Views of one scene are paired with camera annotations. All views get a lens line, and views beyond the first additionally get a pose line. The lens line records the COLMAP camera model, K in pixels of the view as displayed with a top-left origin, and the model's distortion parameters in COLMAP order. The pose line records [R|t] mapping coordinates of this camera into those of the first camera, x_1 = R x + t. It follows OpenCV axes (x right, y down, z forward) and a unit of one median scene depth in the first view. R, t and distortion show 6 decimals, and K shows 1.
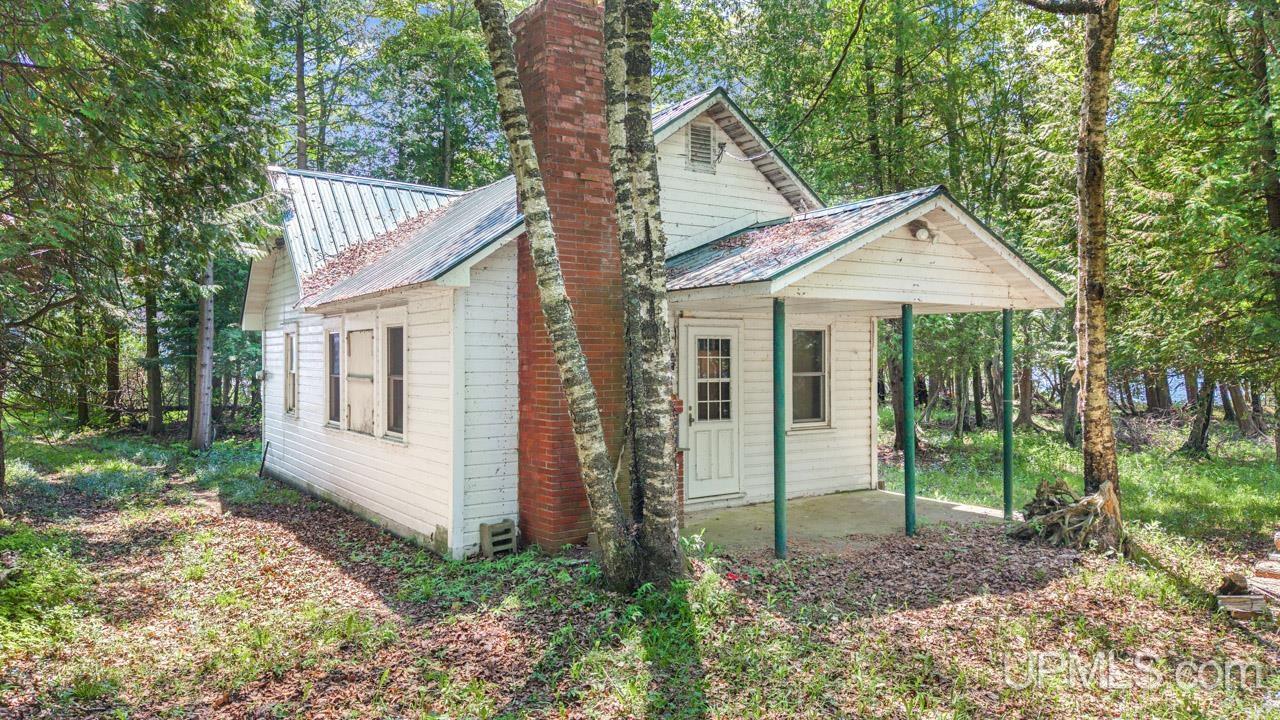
lens RADIAL K [[870.3, 0, 644.2], [0, 870.3, 361.2], [0, 0, 1]] dist [-0.002687, -0.006091]
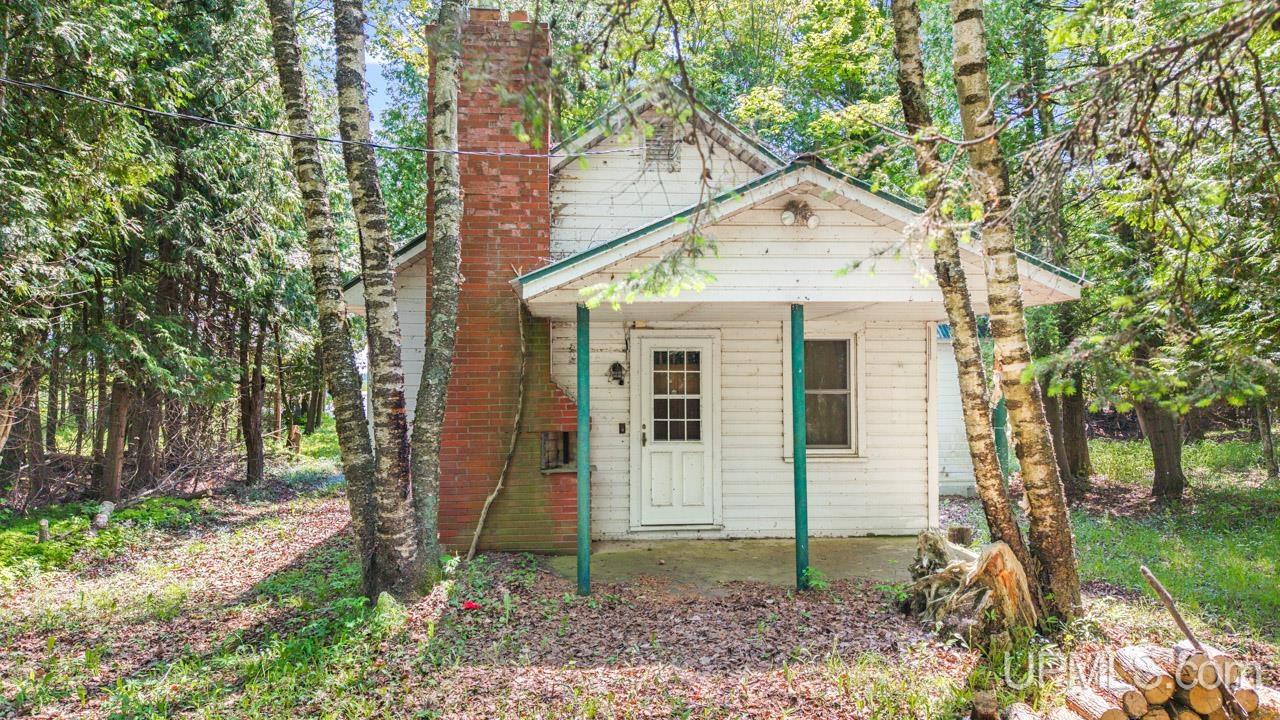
lens RADIAL K [[870.3, 0, 642.0], [0, 870.3, 358.7], [0, 0, 1]] dist [-0.002687, -0.006091]
pose [[0.879735, -0.011075, -0.475335, 0.482710], [-0.002068, 0.999630, -0.027118, 0.006830], [0.475459, 0.024840, 0.879387, 0.184483]]
